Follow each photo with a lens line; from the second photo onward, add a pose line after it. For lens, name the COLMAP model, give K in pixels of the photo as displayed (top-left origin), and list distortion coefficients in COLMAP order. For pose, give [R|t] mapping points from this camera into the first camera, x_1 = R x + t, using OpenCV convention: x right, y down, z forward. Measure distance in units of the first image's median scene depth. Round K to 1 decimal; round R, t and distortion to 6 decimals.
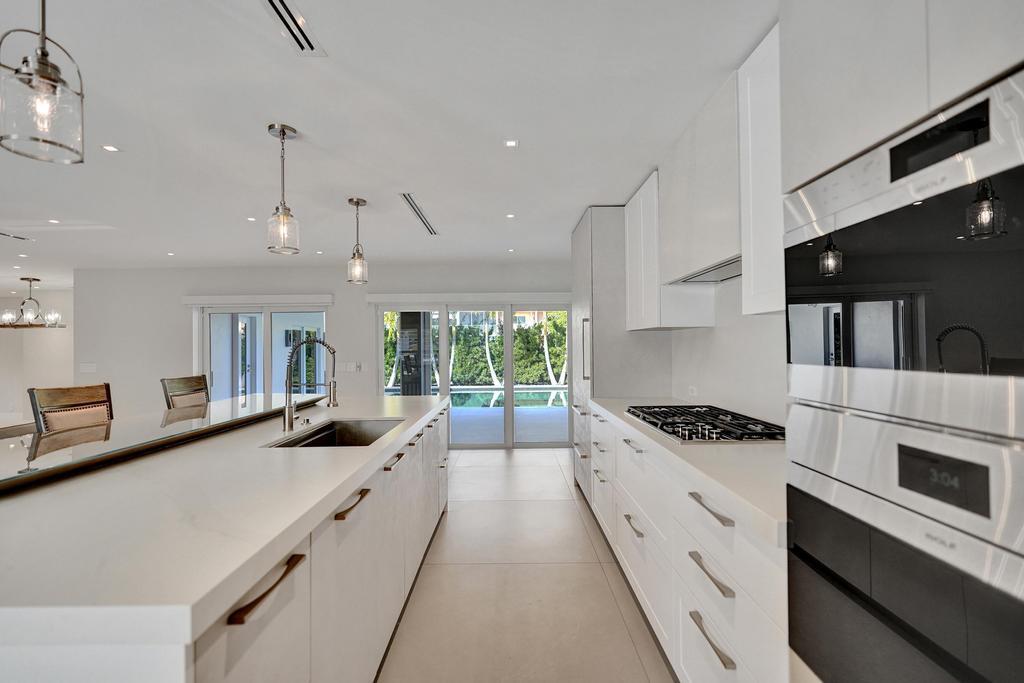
lens RADIAL K [[467.4, 0, 510.5], [0, 467.4, 340.1], [0, 0, 1]] dist [-0.015096, 0.000155]
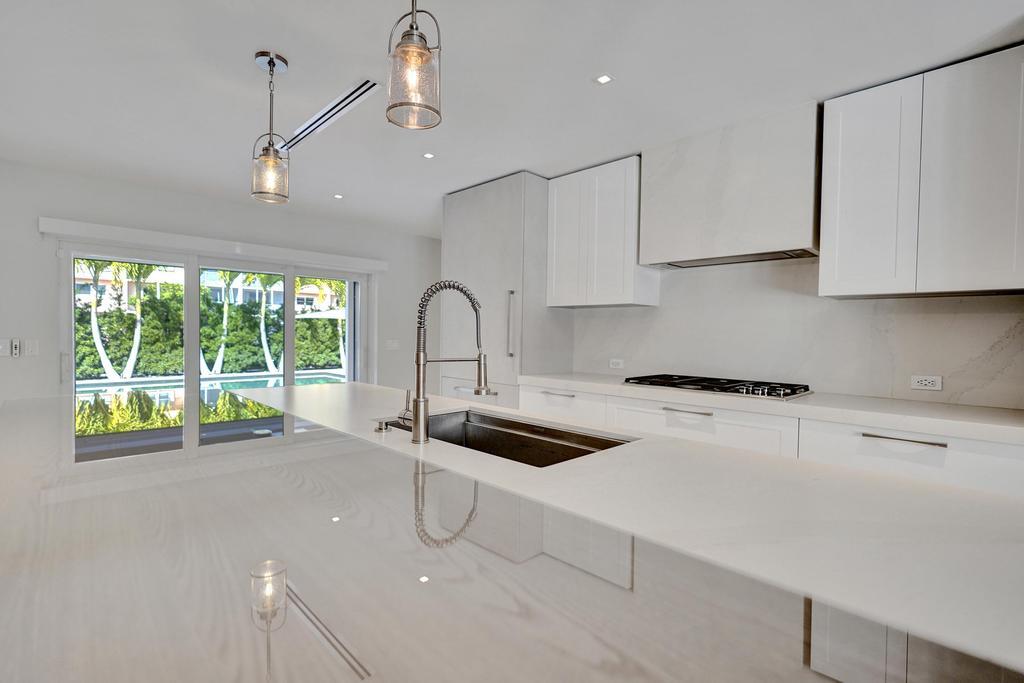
lens RADIAL K [[467.4, 0, 518.6], [0, 467.4, 341.3], [0, 0, 1]] dist [-0.015096, 0.000155]
pose [[0.700501, 0.007917, 0.713608, -0.098514], [-0.031179, 0.999323, 0.019520, 0.007047], [-0.712970, -0.035924, 0.700274, 0.066124]]
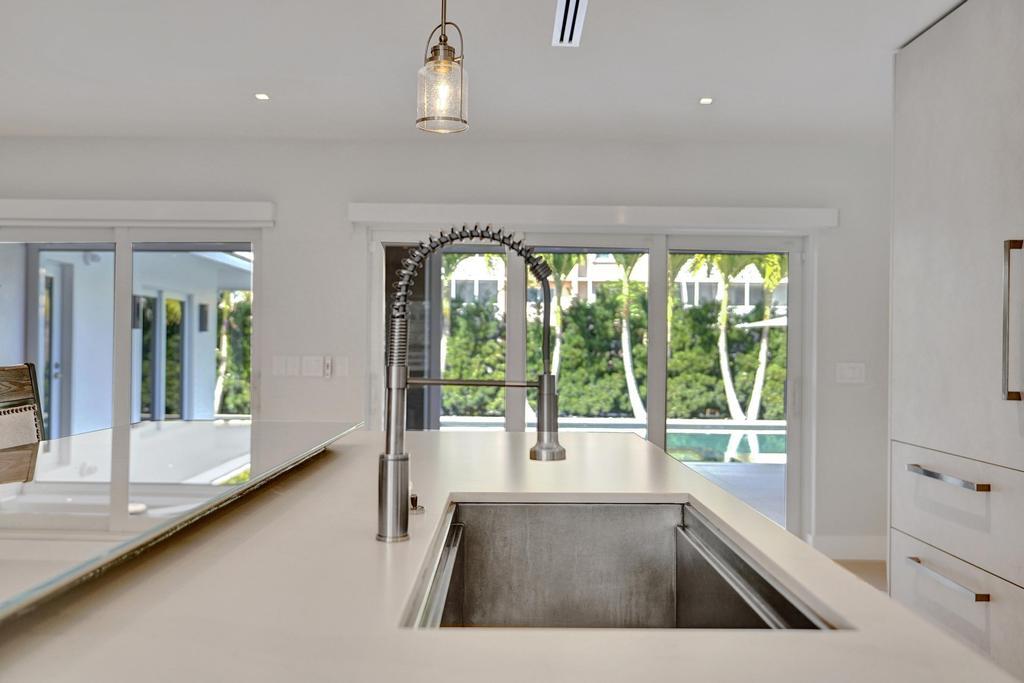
lens RADIAL K [[859.4, 0, 509.2], [0, 859.4, 350.5], [0, 0, 1]] dist [-0.009346, -0.001829]
pose [[0.999765, 0.021579, -0.001877, -0.050320], [-0.021543, 0.999618, 0.017311, 0.007982], [0.002250, -0.017266, 0.999848, 0.058470]]
